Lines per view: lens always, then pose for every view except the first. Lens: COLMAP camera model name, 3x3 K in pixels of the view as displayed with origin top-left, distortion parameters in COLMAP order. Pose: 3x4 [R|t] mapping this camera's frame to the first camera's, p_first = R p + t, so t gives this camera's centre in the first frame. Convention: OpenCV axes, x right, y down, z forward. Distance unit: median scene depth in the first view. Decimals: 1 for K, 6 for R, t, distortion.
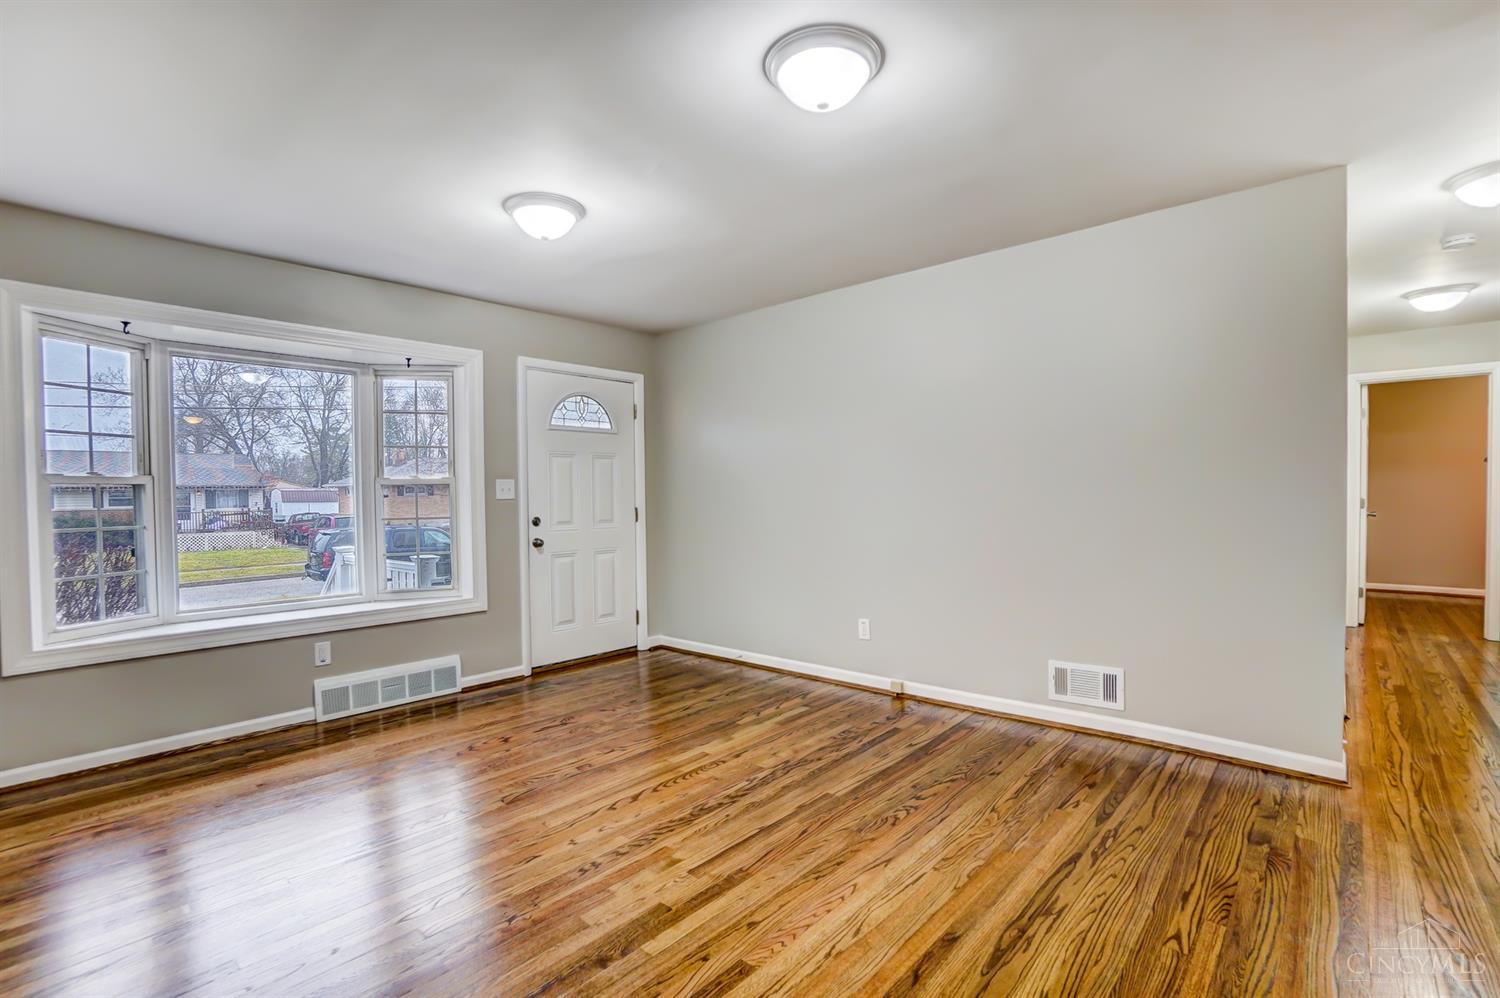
lens RADIAL K [[707.6, 0, 781.0], [0, 707.6, 512.2], [0, 0, 1]] dist [-0.023158, -0.000953]
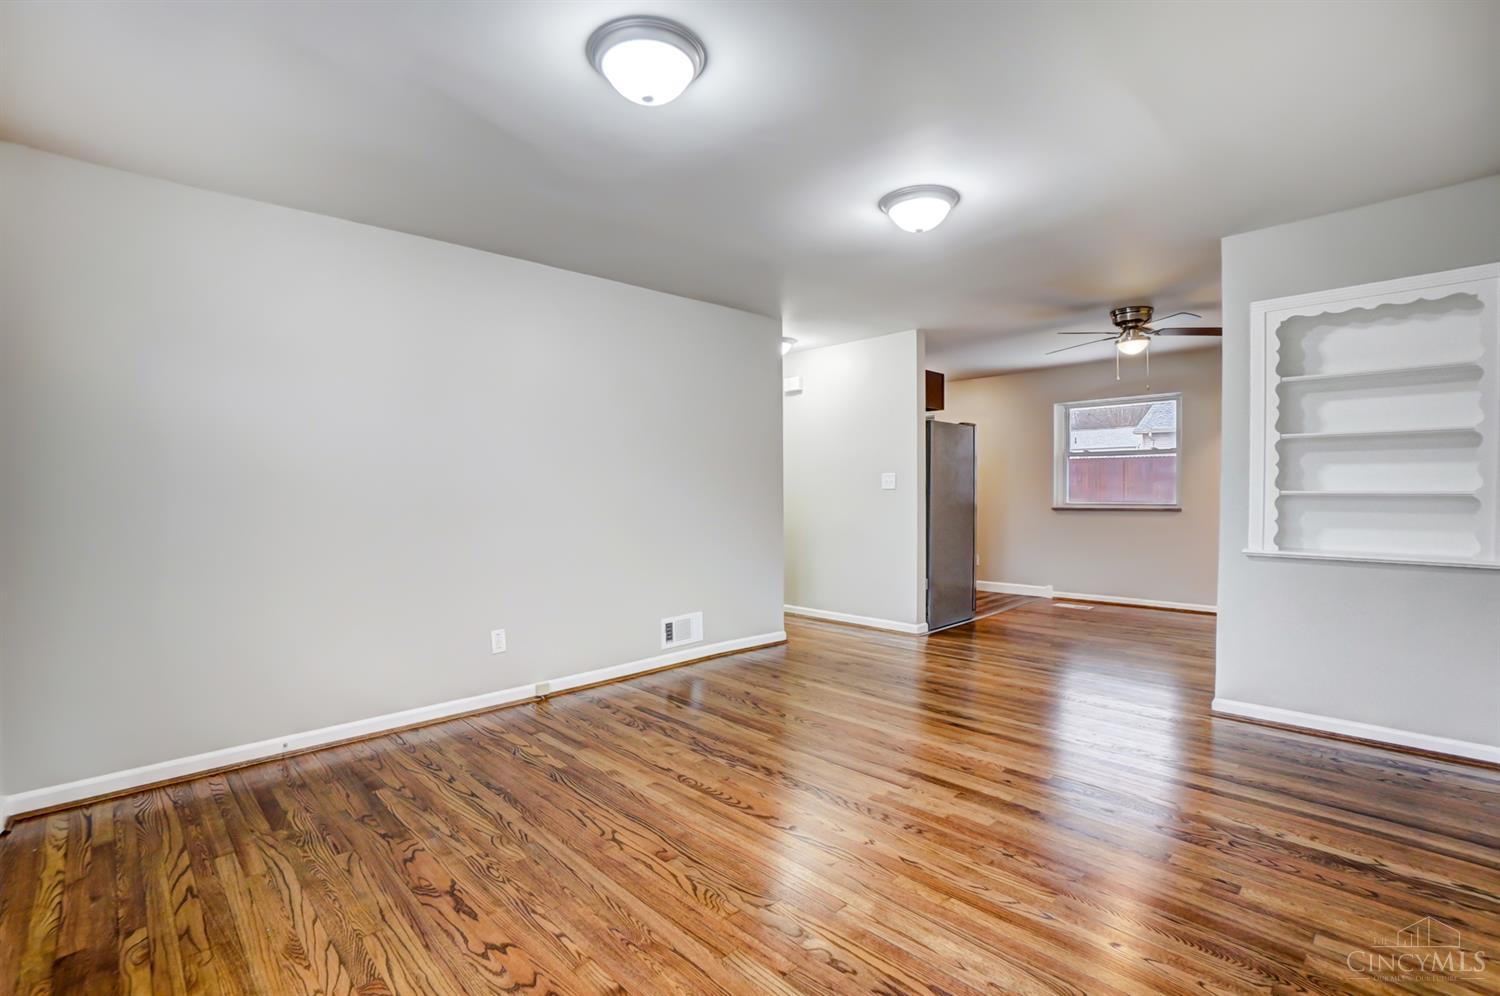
lens RADIAL K [[656.5, 0, 761.6], [0, 656.5, 503.5], [0, 0, 1]] dist [-0.016031, -0.000139]
pose [[0.069113, -0.001288, 0.997608, -0.849332], [0.024102, 0.999709, -0.000379, 0.001135], [-0.997318, 0.024070, 0.069124, 0.759812]]
